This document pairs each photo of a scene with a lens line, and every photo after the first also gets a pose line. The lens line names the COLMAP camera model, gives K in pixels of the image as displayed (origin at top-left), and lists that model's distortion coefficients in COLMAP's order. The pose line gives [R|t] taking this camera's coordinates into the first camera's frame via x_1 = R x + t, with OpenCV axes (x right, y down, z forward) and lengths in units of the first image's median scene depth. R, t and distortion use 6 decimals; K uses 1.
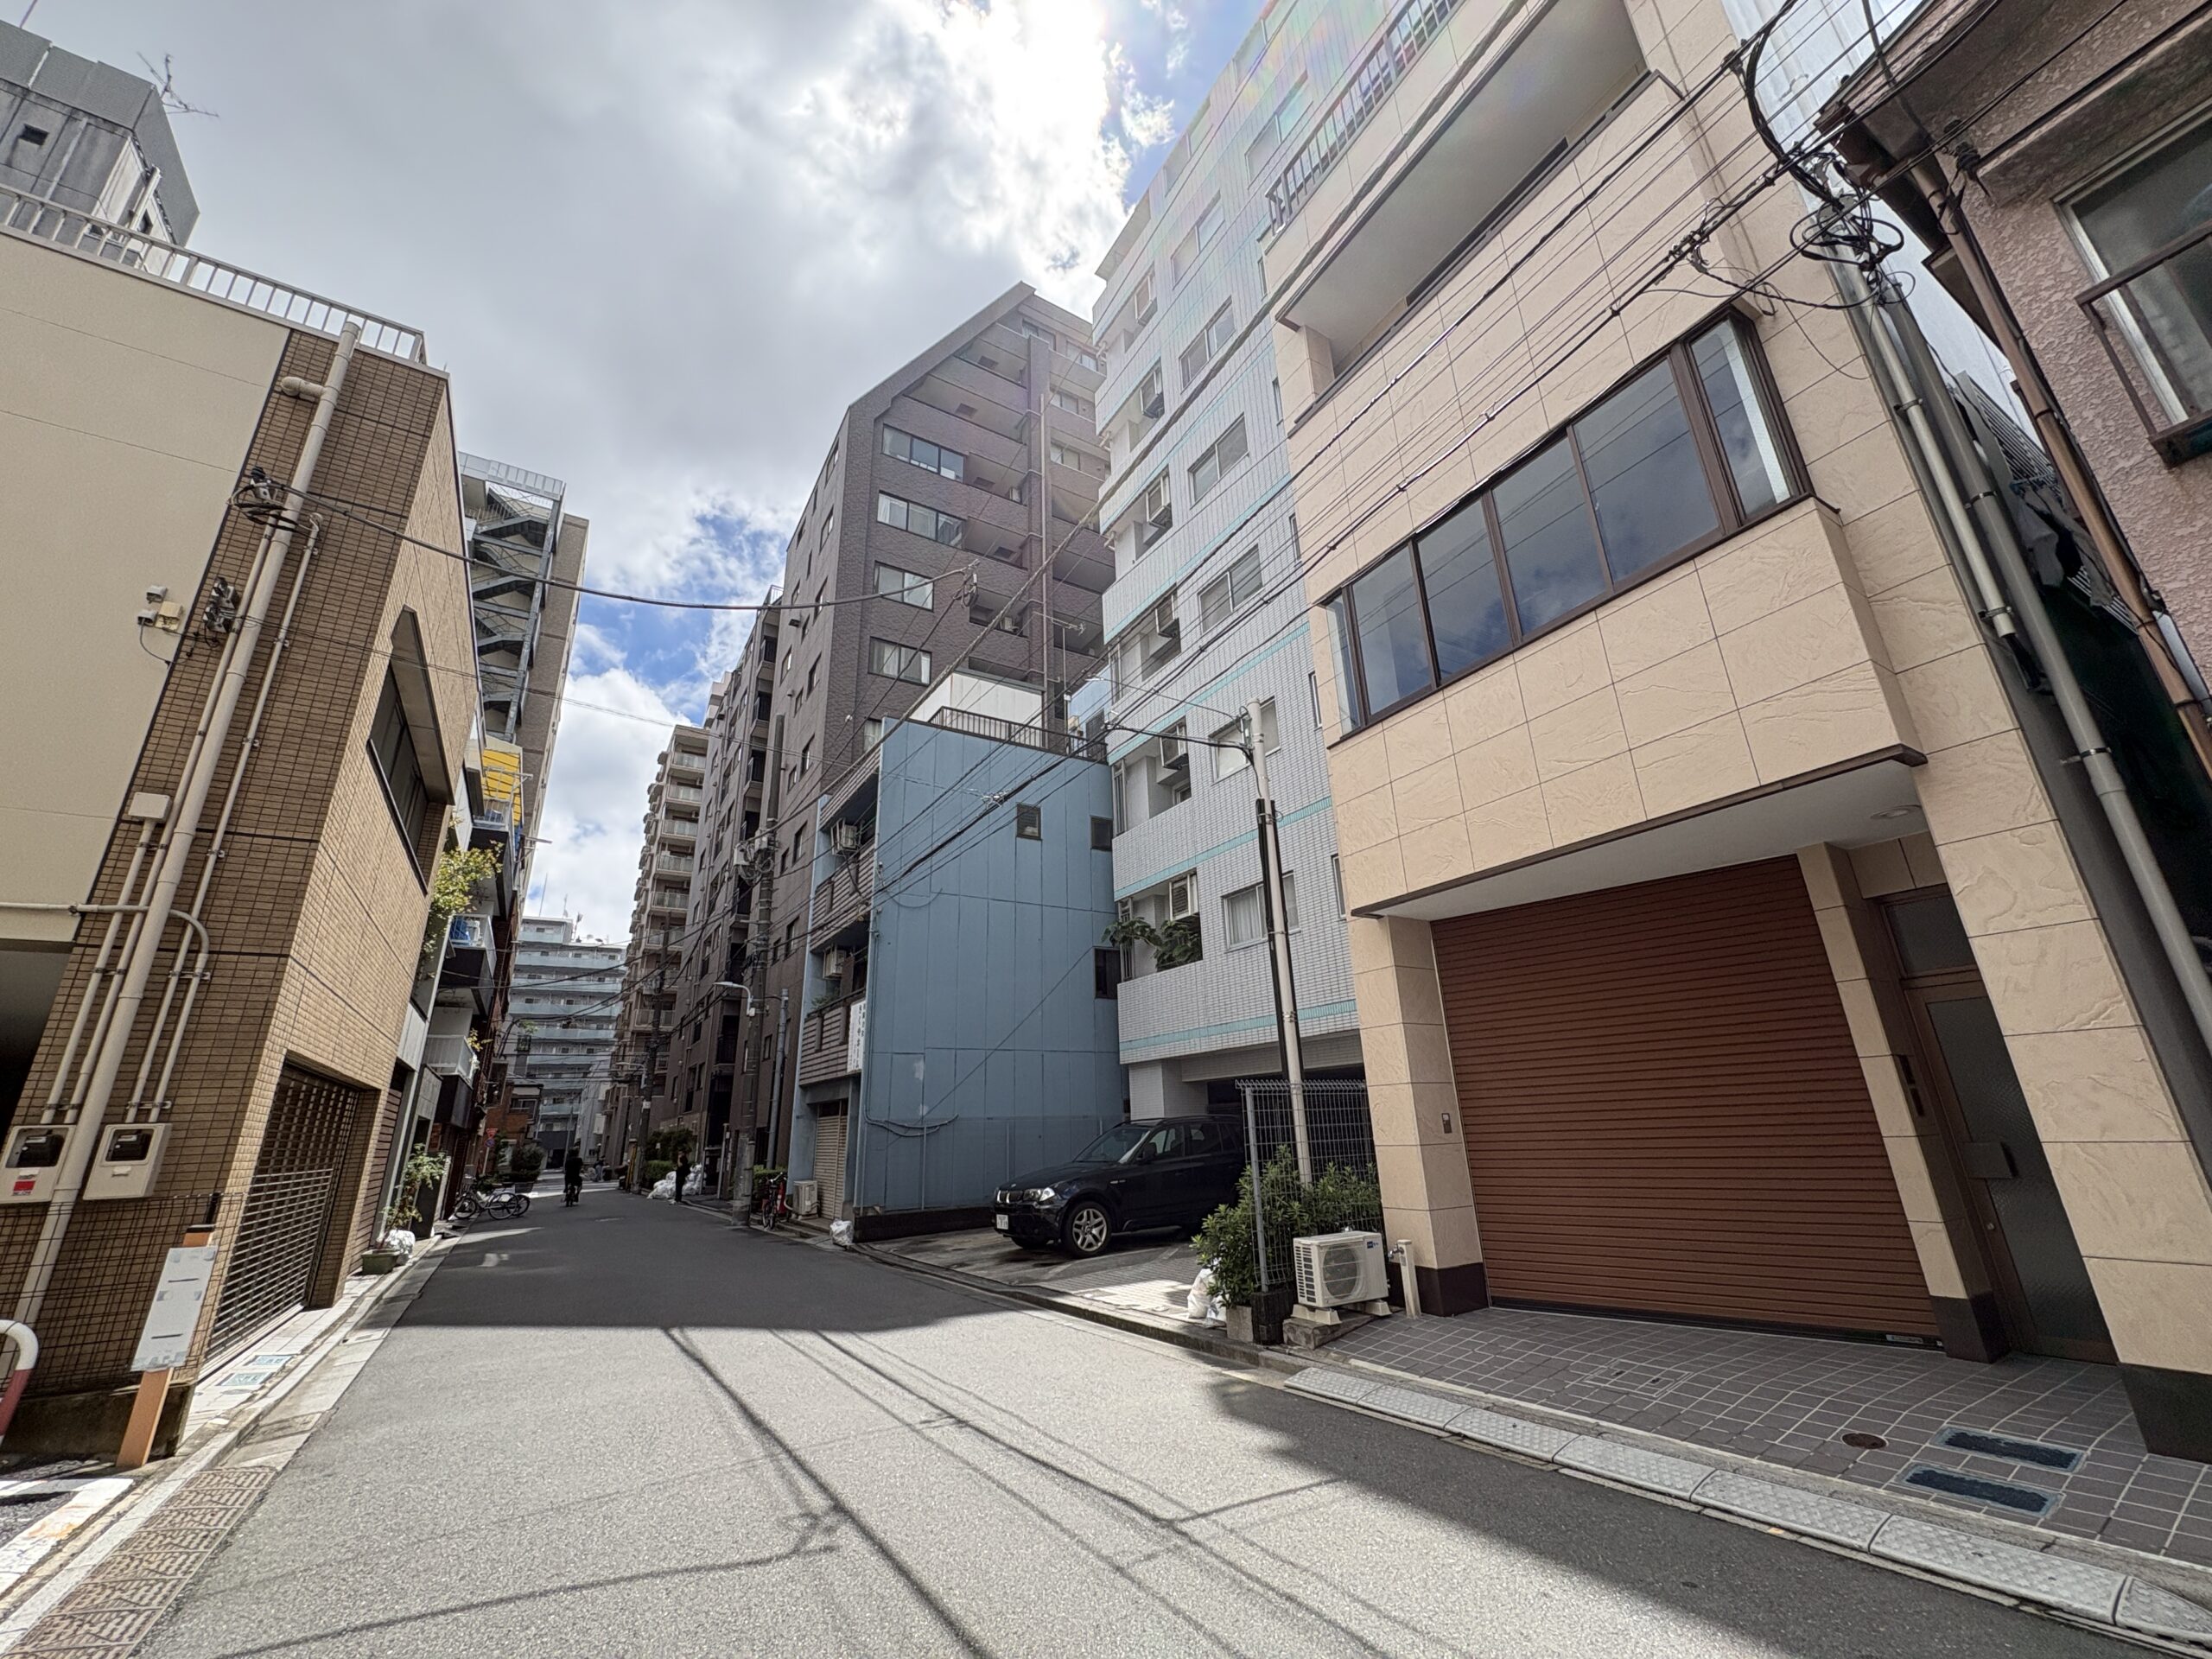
lens RADIAL K [[879.5, 0, 1104.3], [0, 879.5, 829.6], [0, 0, 1]] dist [-0.000440, 0.000162]
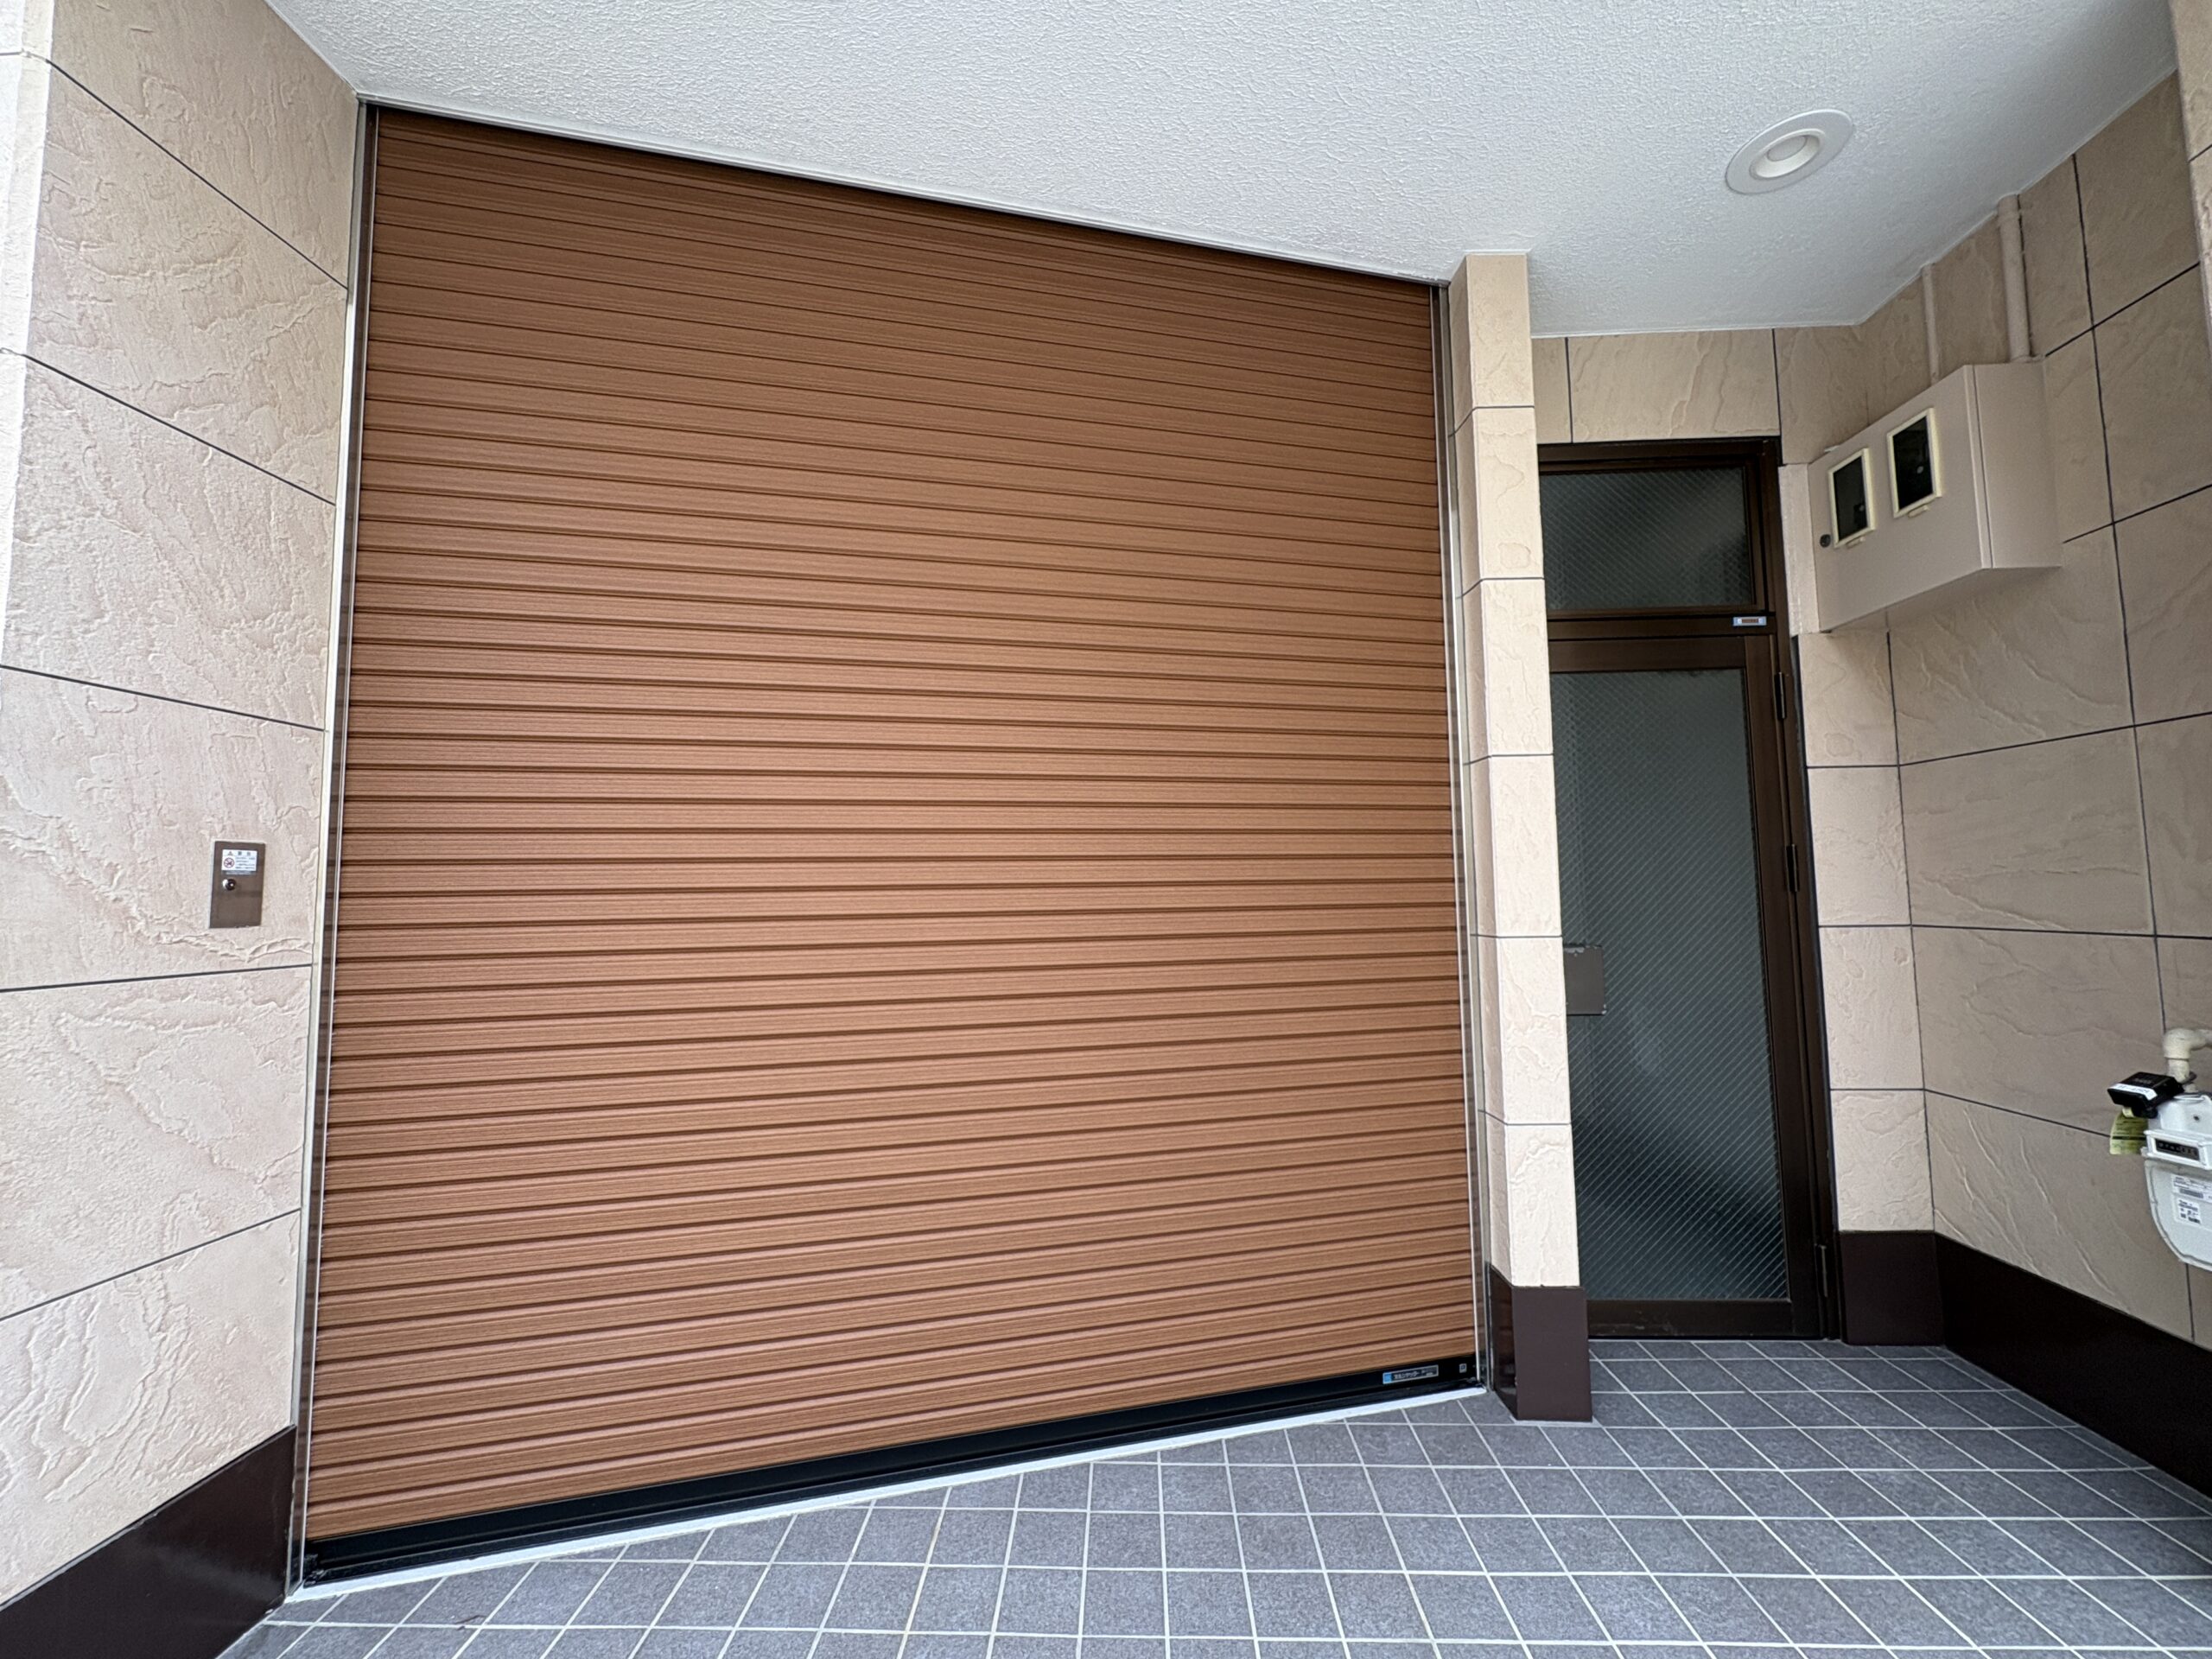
lens RADIAL K [[879.5, 0, 1104.3], [0, 879.5, 829.6], [0, 0, 1]] dist [-0.000440, 0.000162]
pose [[0.550854, 0.086953, 0.830060, 0.356263], [-0.275409, 0.957786, 0.082437, 0.264009], [-0.787851, -0.274017, 0.551548, 0.773623]]
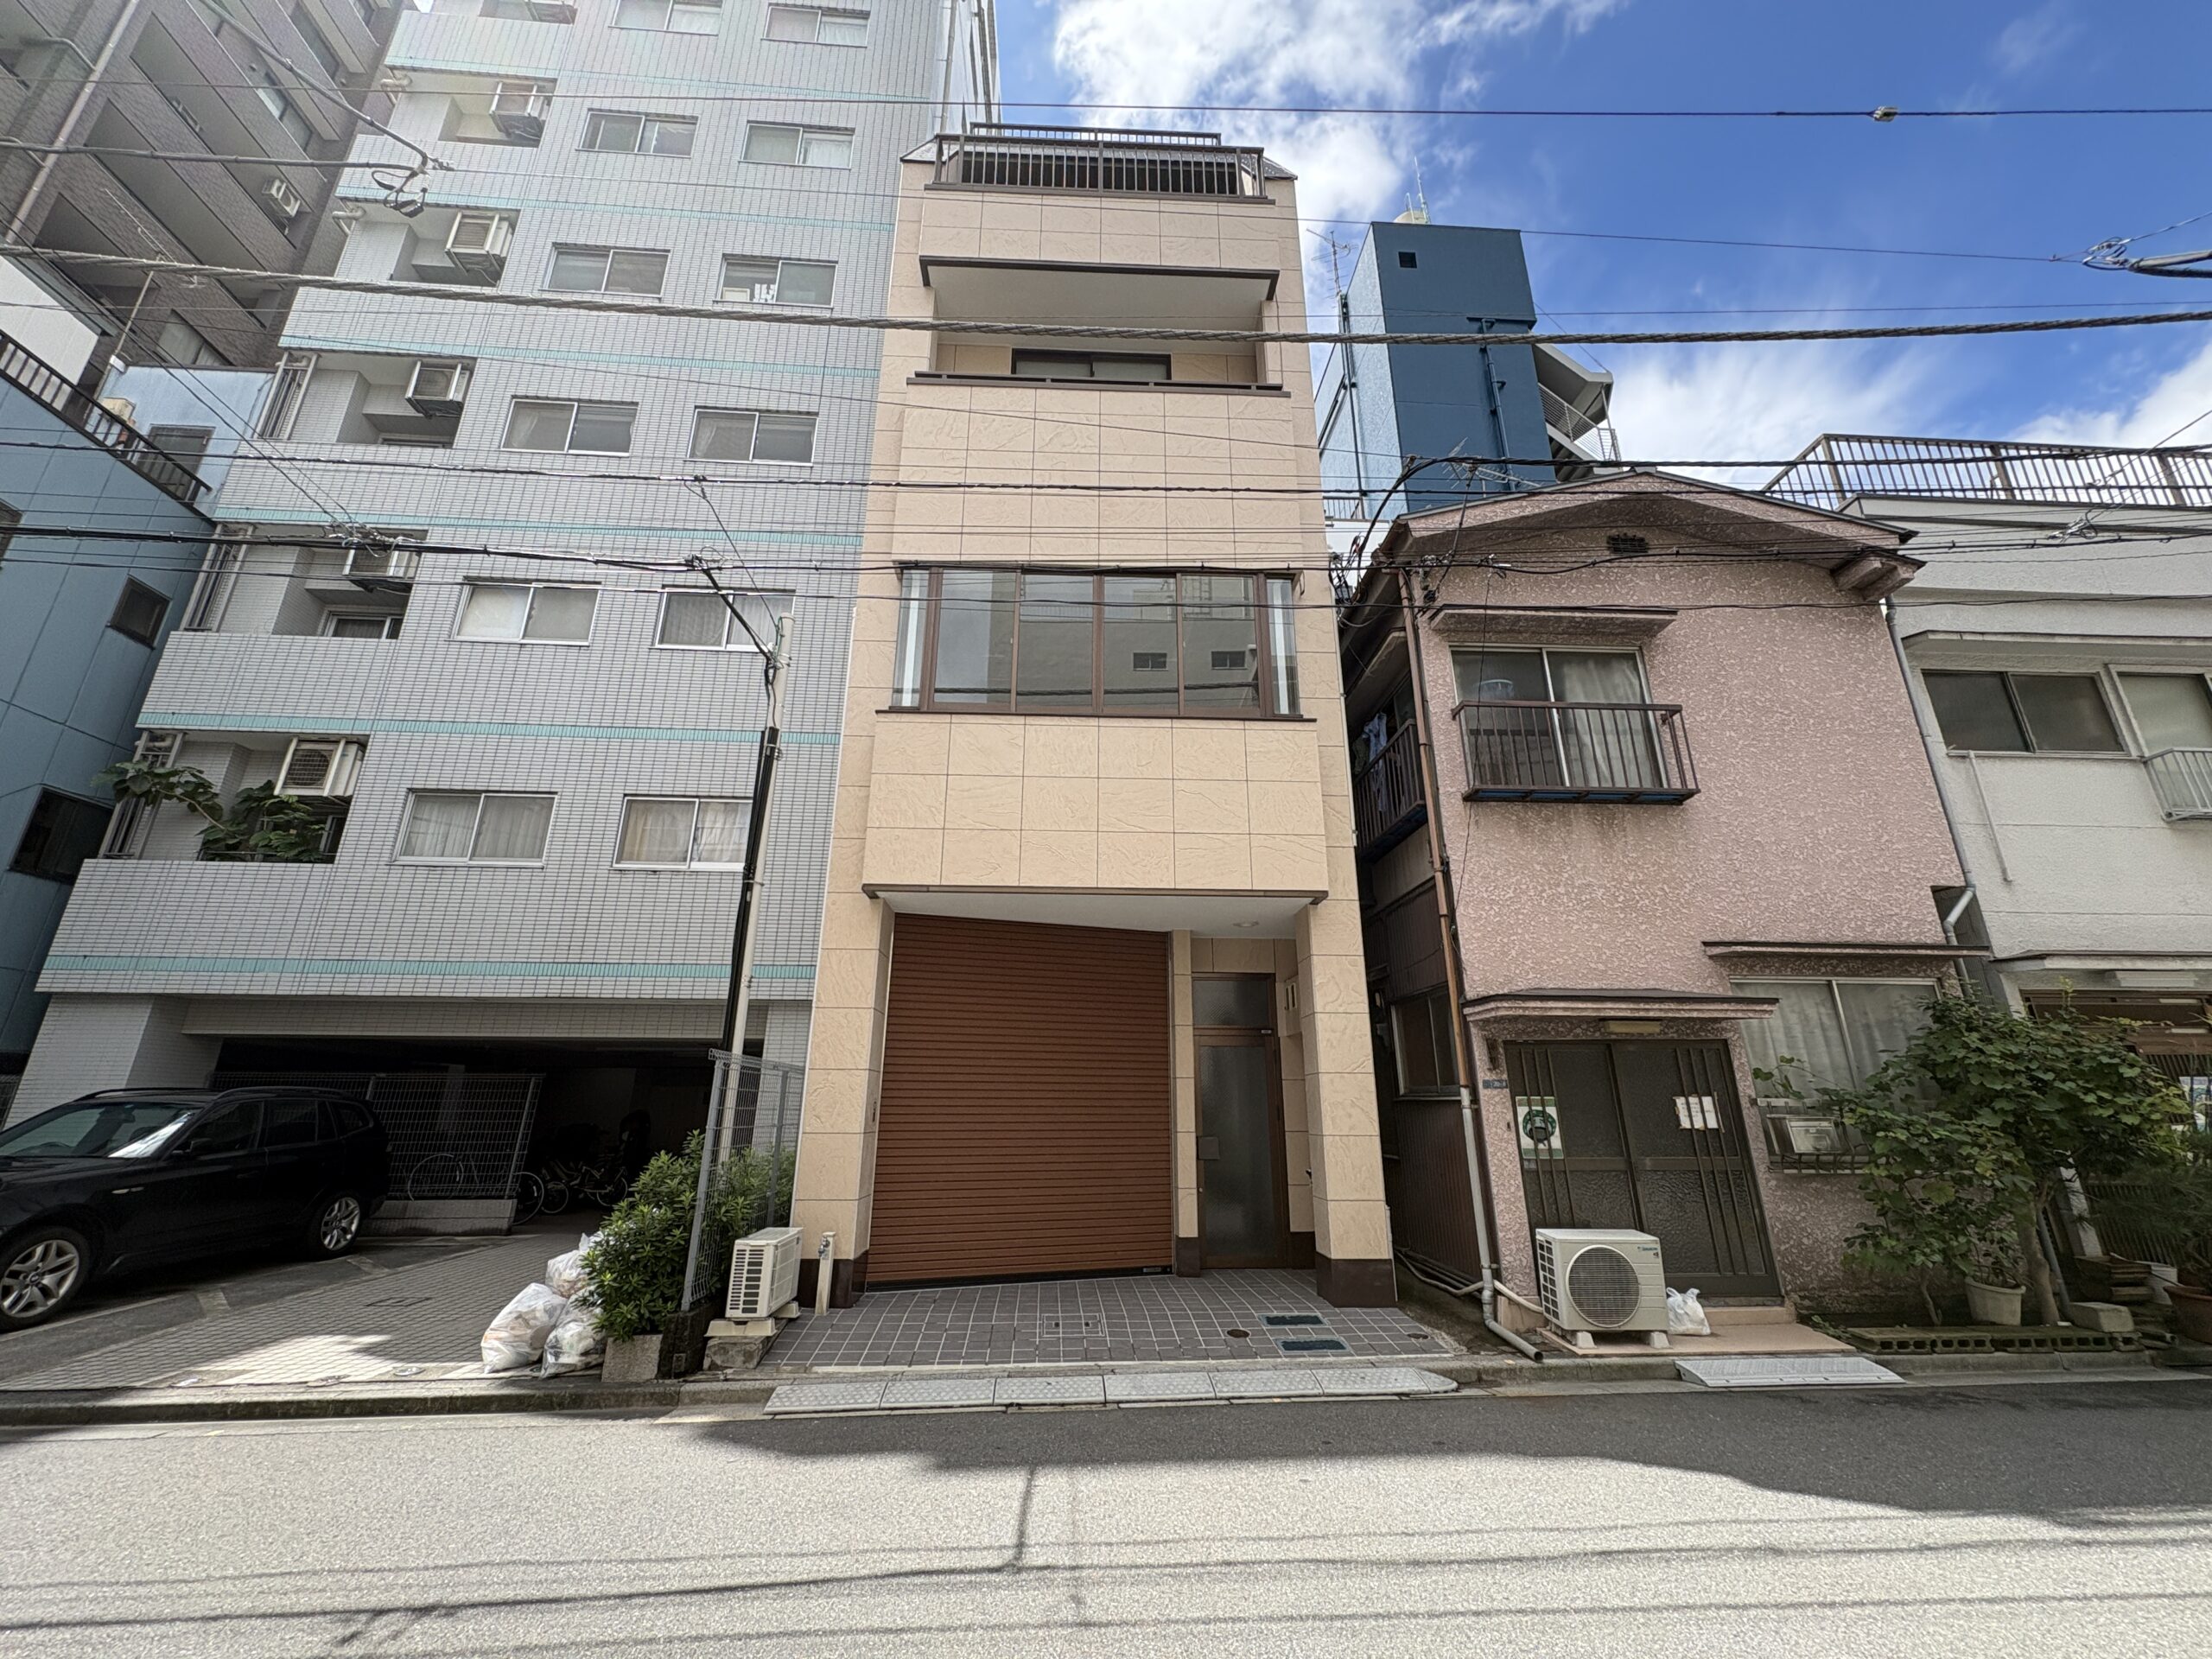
lens RADIAL K [[877.8, 0, 1106.0], [0, 877.8, 829.5], [0, 0, 1]] dist [0.000952, 0.000013]
pose [[0.464600, 0.305152, 0.831282, -0.455787], [-0.306006, 0.936243, -0.172656, 0.137843], [-0.830968, -0.174161, 0.528357, 0.341518]]
